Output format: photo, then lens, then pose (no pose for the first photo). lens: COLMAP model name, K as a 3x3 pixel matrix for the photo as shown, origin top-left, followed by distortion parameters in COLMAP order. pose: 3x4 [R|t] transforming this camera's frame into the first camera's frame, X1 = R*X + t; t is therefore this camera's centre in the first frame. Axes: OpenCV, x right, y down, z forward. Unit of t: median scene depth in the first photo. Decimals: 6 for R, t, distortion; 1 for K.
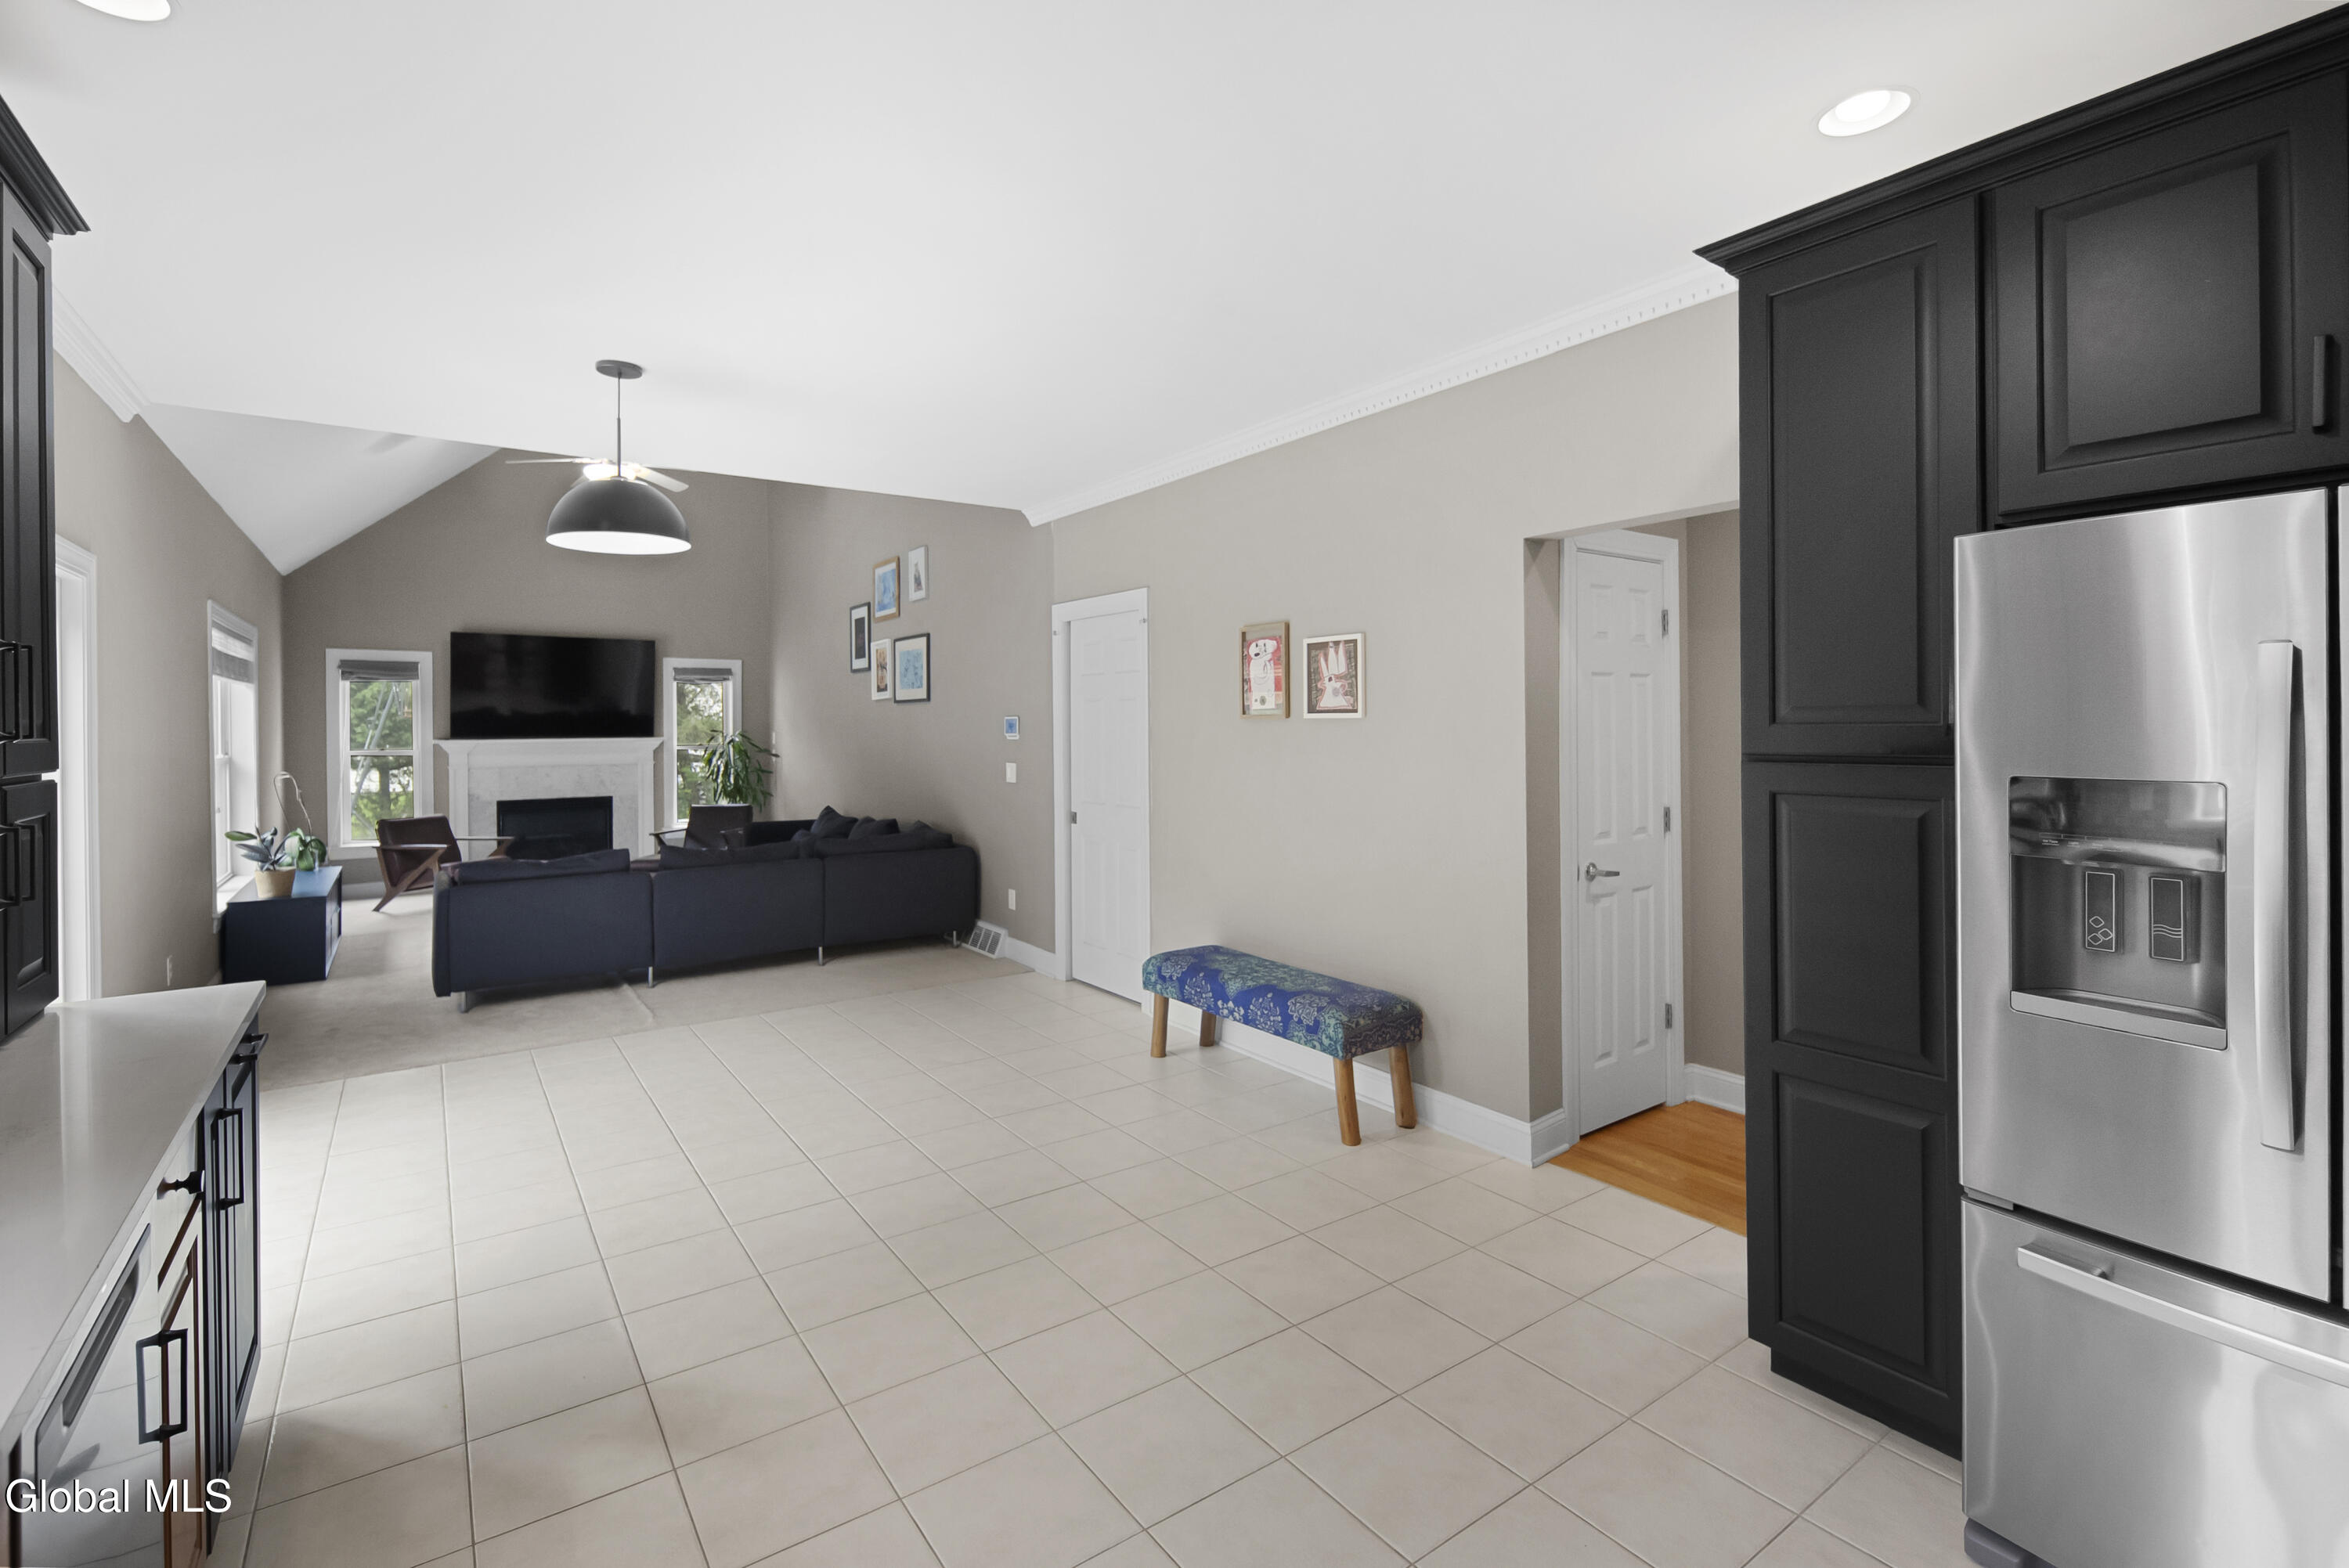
lens RADIAL K [[1051.9, 0, 1159.2], [0, 1051.9, 724.0], [0, 0, 1]] dist [-0.004290, -0.000488]
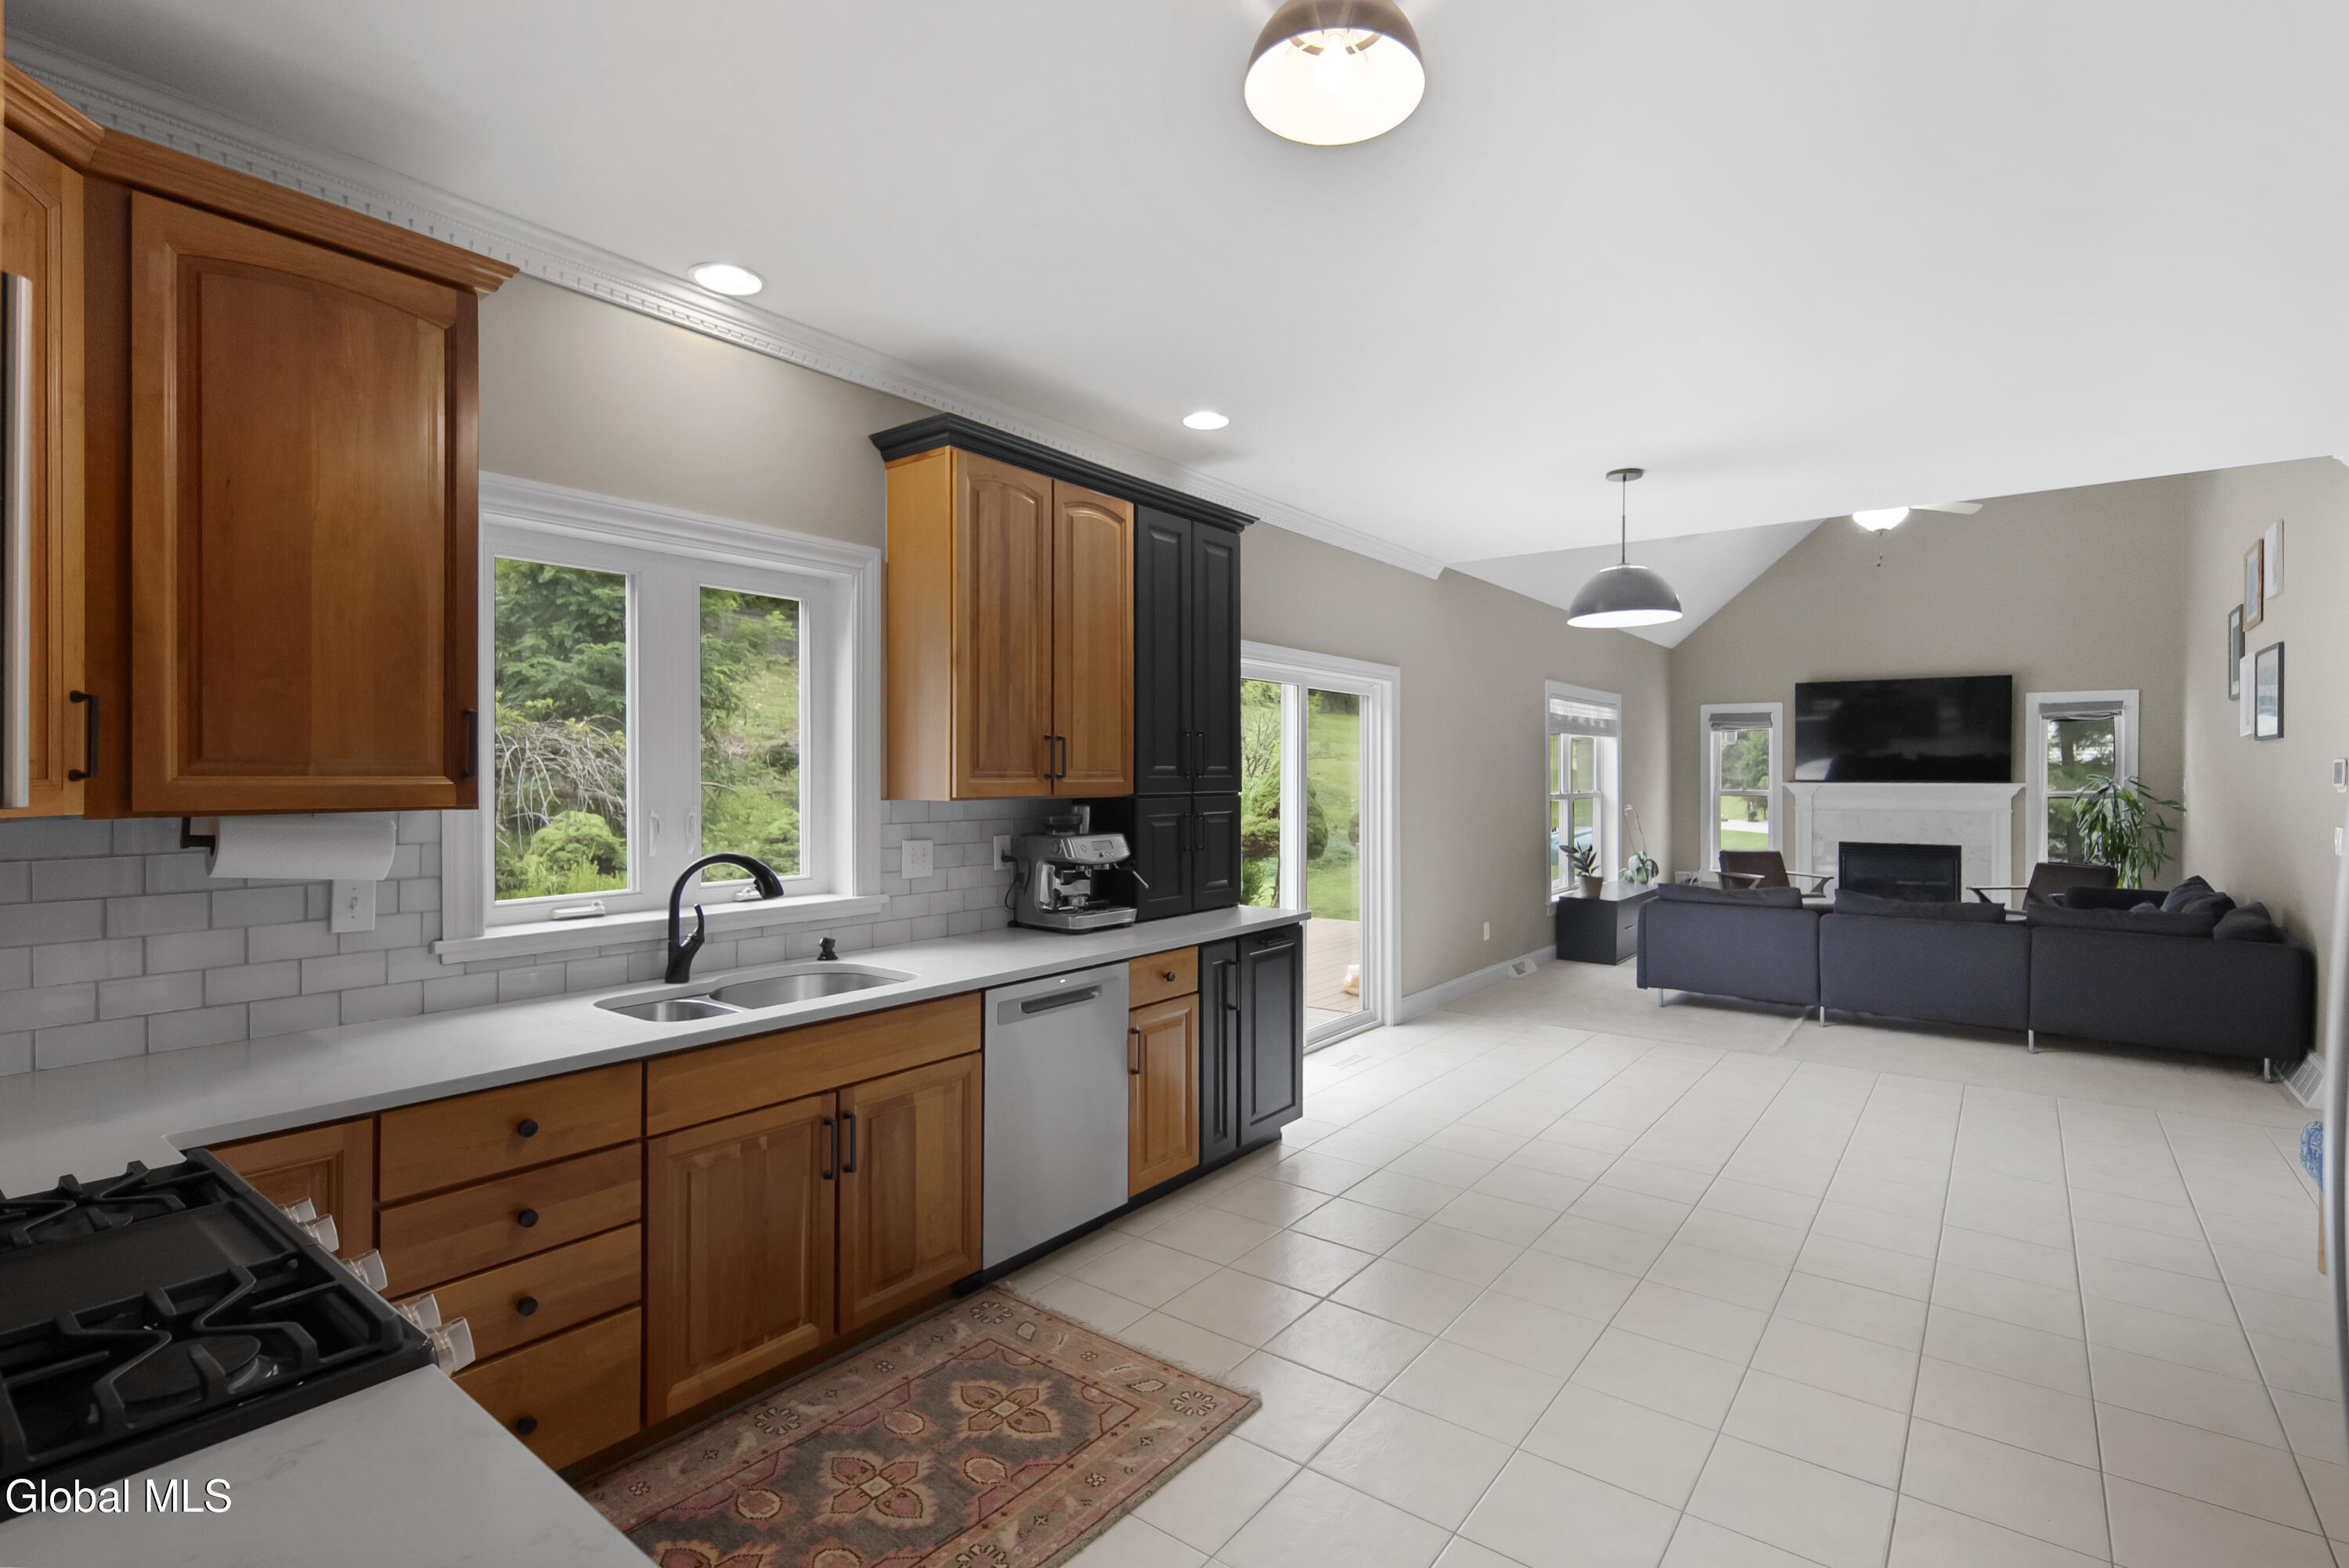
lens RADIAL K [[1051.9, 0, 1163.7], [0, 1051.9, 771.1], [0, 0, 1]] dist [-0.004290, -0.000488]
pose [[0.287841, 0.004773, -0.957666, 0.260964], [-0.001781, 0.999989, 0.004448, -0.000803], [0.957677, 0.000425, 0.287846, 0.075812]]
